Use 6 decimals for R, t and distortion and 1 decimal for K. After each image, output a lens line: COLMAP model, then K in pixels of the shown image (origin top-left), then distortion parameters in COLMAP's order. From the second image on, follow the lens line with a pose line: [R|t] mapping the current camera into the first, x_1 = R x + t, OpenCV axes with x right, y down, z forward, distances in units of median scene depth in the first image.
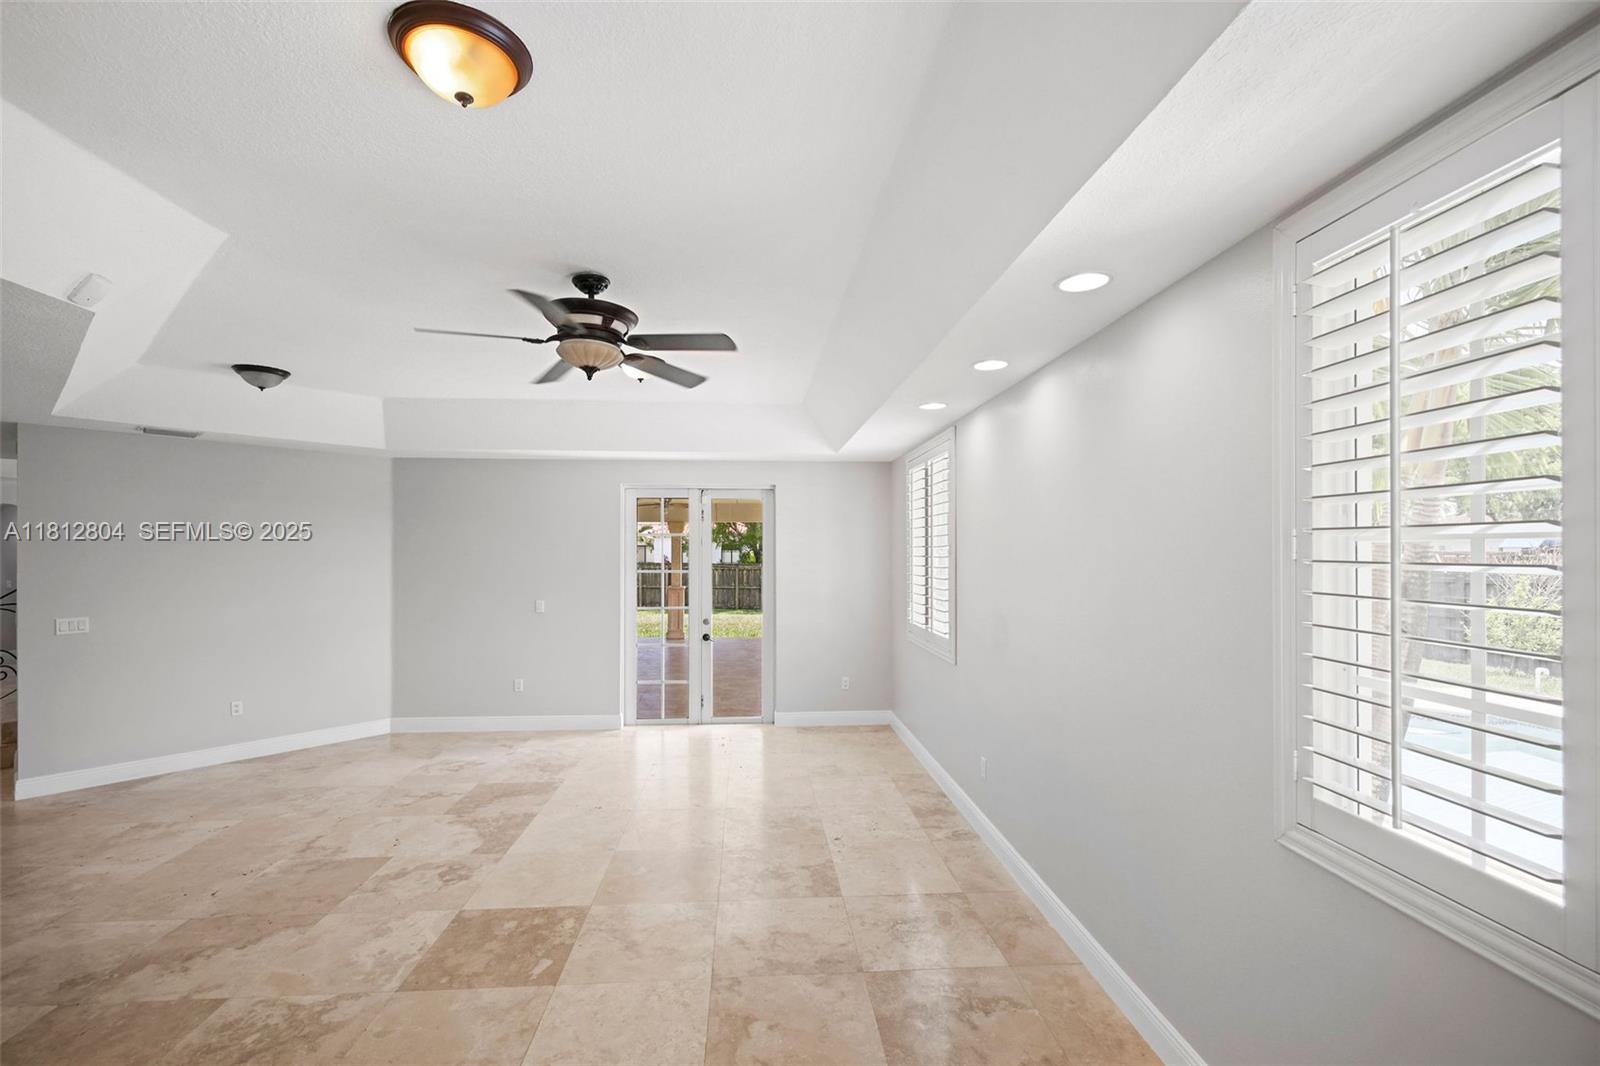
lens RADIAL K [[691.3, 0, 802.3], [0, 691.3, 540.5], [0, 0, 1]] dist [0.003166, -0.000338]
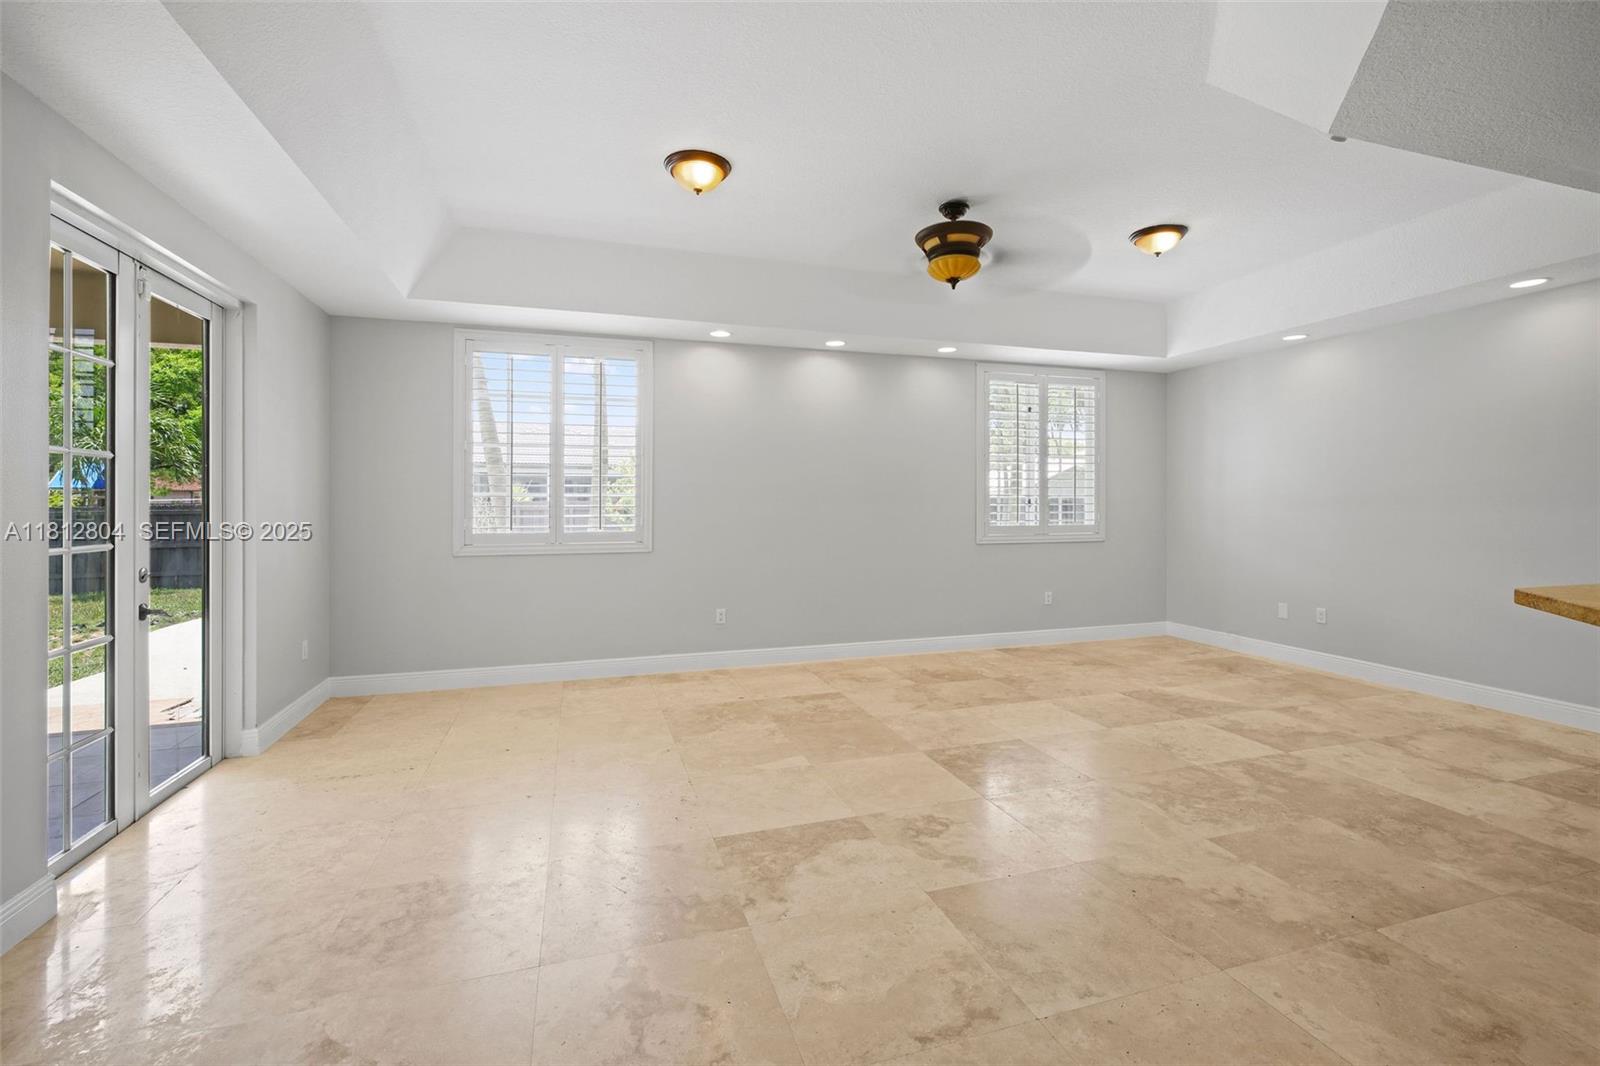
lens RADIAL K [[691.3, 0, 799.8], [0, 691.3, 516.4], [0, 0, 1]] dist [0.003166, -0.000338]
pose [[-0.229093, -0.016733, 0.973261, -1.470684], [-0.012775, 0.999818, 0.014183, 0.155779], [-0.973321, -0.009185, -0.229265, 1.599965]]
